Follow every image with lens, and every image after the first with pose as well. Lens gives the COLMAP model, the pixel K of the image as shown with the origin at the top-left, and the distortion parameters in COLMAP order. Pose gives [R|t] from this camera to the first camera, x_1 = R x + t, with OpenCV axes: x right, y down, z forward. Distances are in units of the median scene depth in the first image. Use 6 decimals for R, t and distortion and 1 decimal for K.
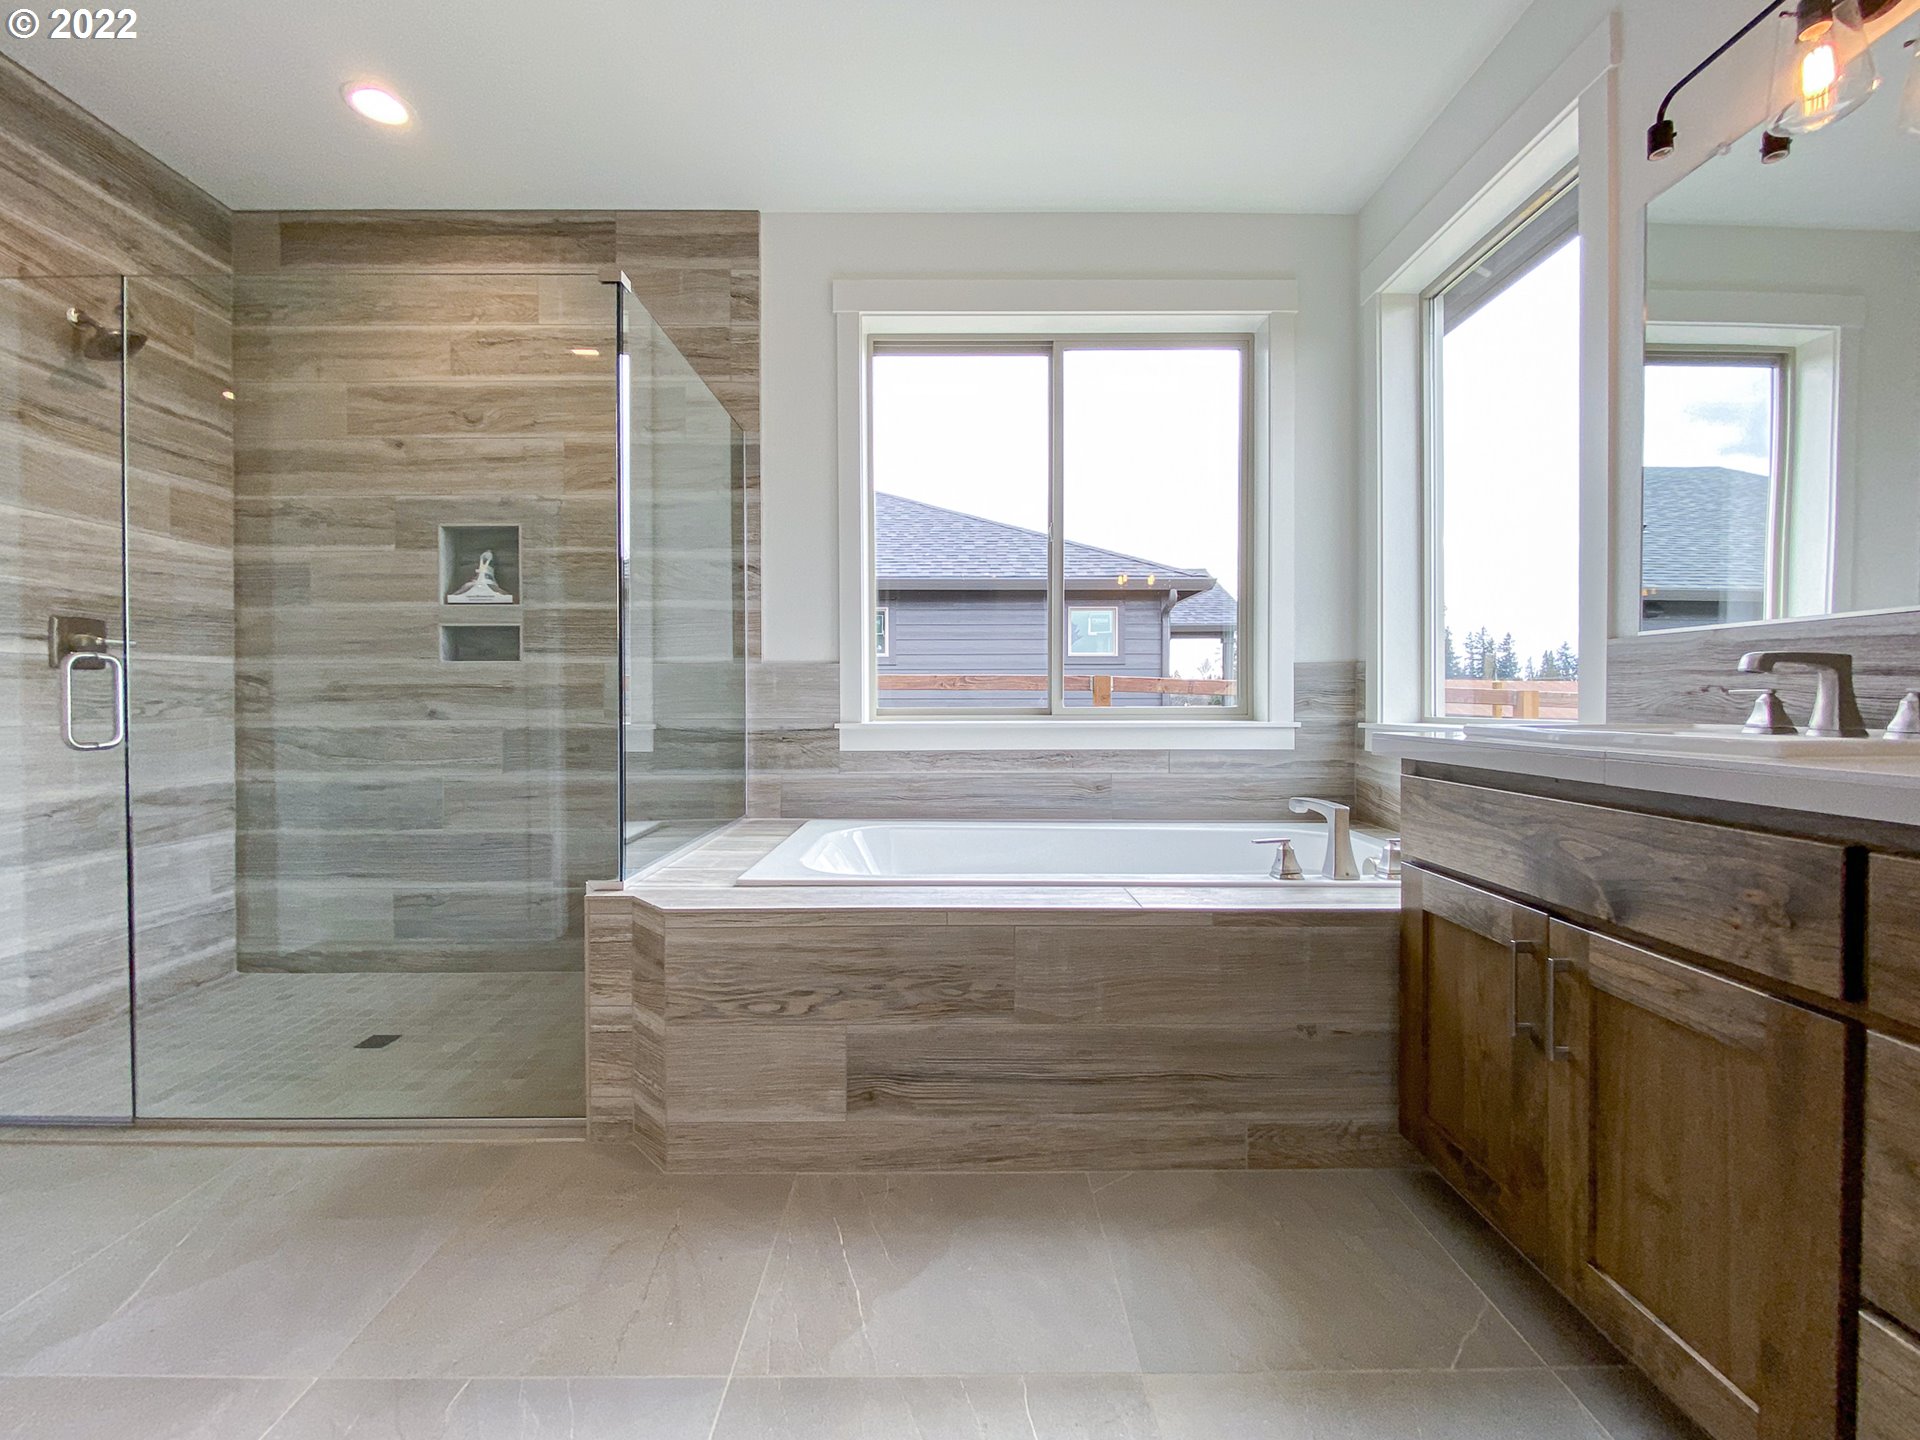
lens RADIAL K [[796.6, 0, 961.3], [0, 796.6, 709.5], [0, 0, 1]] dist [0.014672, -0.012553]
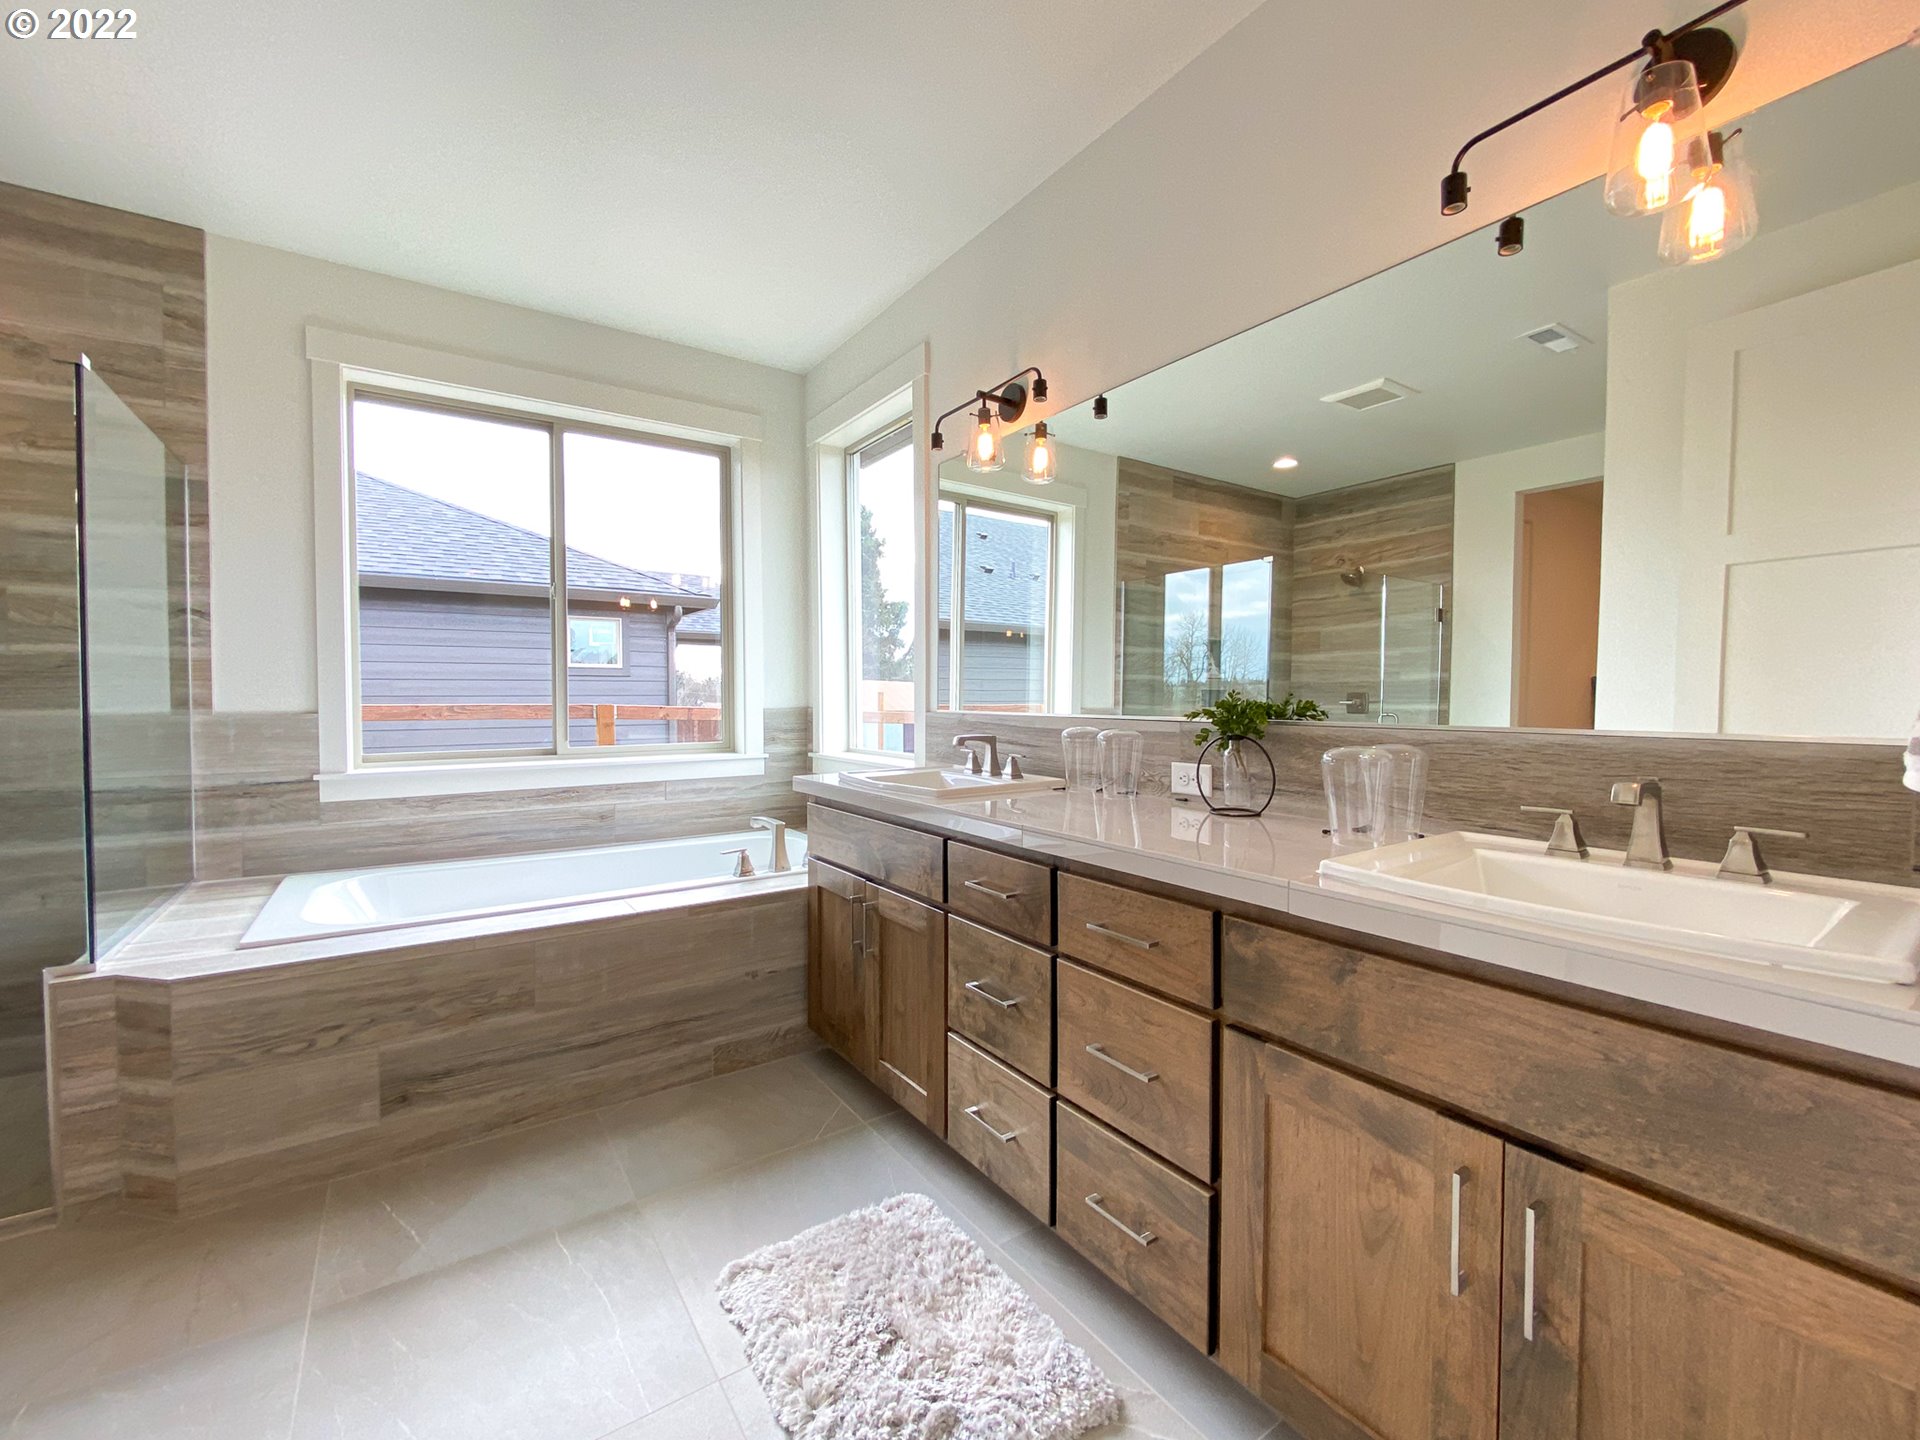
lens RADIAL K [[796.6, 0, 961.3], [0, 796.6, 709.5], [0, 0, 1]] dist [0.014672, -0.012553]
pose [[0.828990, -0.010176, 0.559171, -0.078291], [0.009316, 0.999947, 0.004387, -0.101864], [-0.559186, 0.001573, 0.829041, -0.457554]]
